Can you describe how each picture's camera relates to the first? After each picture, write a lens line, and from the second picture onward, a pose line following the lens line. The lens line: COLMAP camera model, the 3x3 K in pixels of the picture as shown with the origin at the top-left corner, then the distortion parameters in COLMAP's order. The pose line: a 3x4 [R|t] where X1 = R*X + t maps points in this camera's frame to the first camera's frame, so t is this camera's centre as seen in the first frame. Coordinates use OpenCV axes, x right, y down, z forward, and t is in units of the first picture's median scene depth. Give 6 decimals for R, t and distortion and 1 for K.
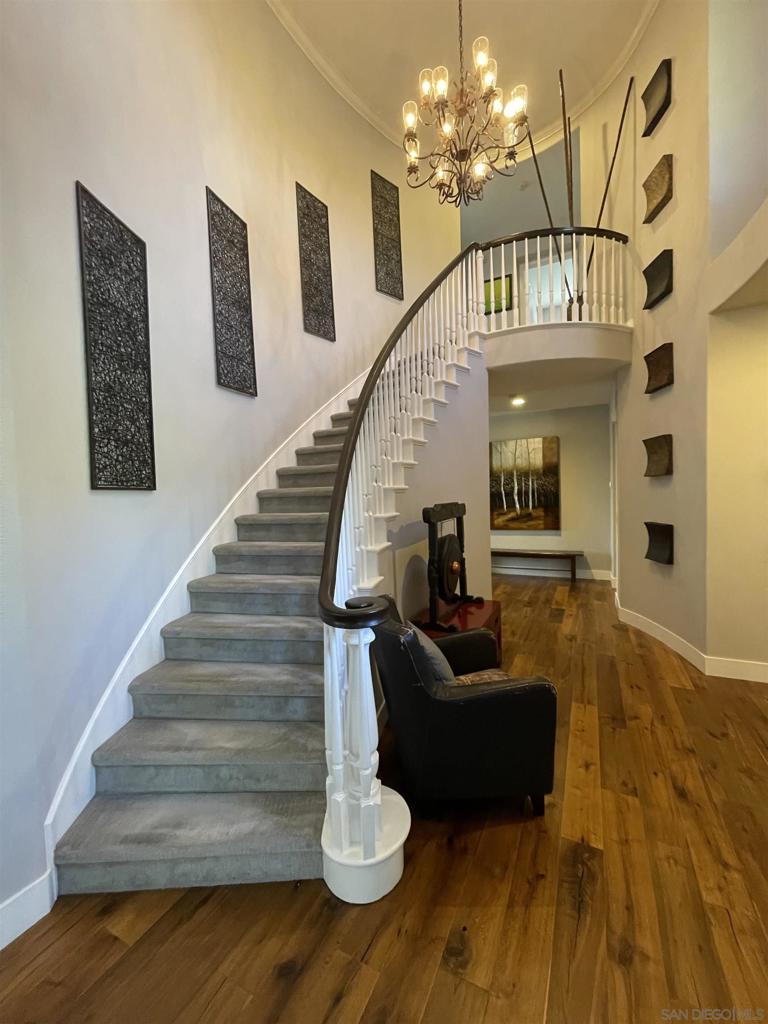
lens RADIAL K [[404.4, 0, 384.2], [0, 404.4, 507.5], [0, 0, 1]] dist [0.000086, -0.000046]
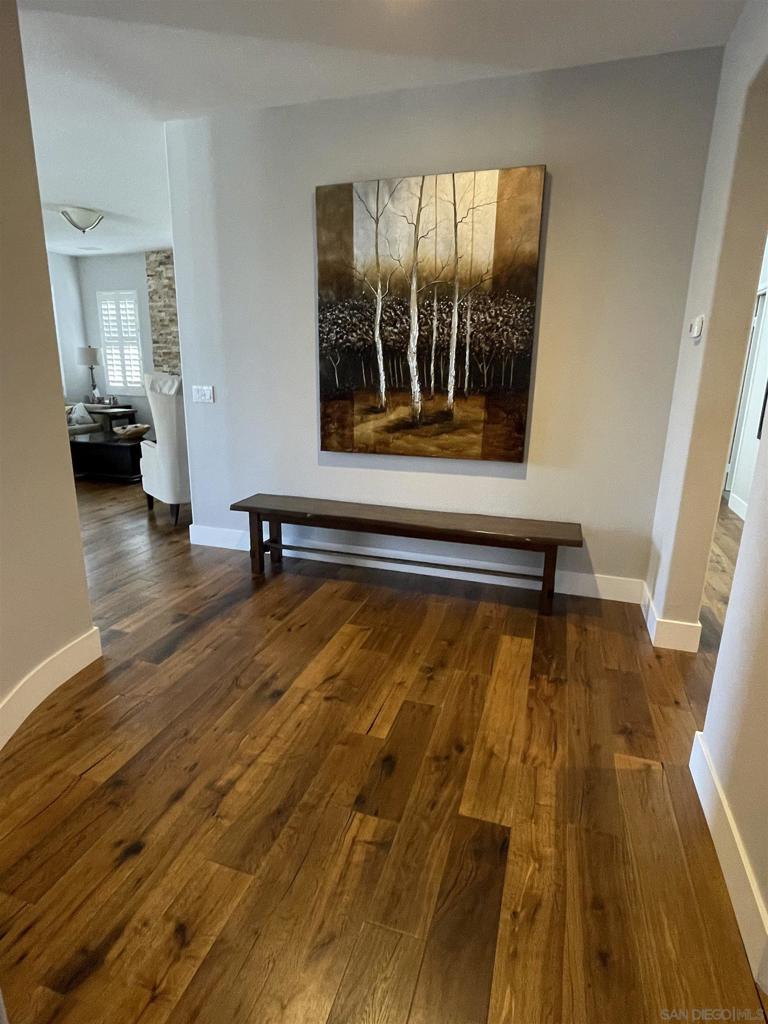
lens RADIAL K [[533.5, 0, 384.1], [0, 533.5, 508.3], [0, 0, 1]] dist [0.007744, 0.000081]
pose [[0.988303, 0.002717, 0.152482, 0.239064], [-0.037170, 0.973980, 0.223565, -0.004744], [-0.147907, -0.226618, 0.962688, 0.552022]]
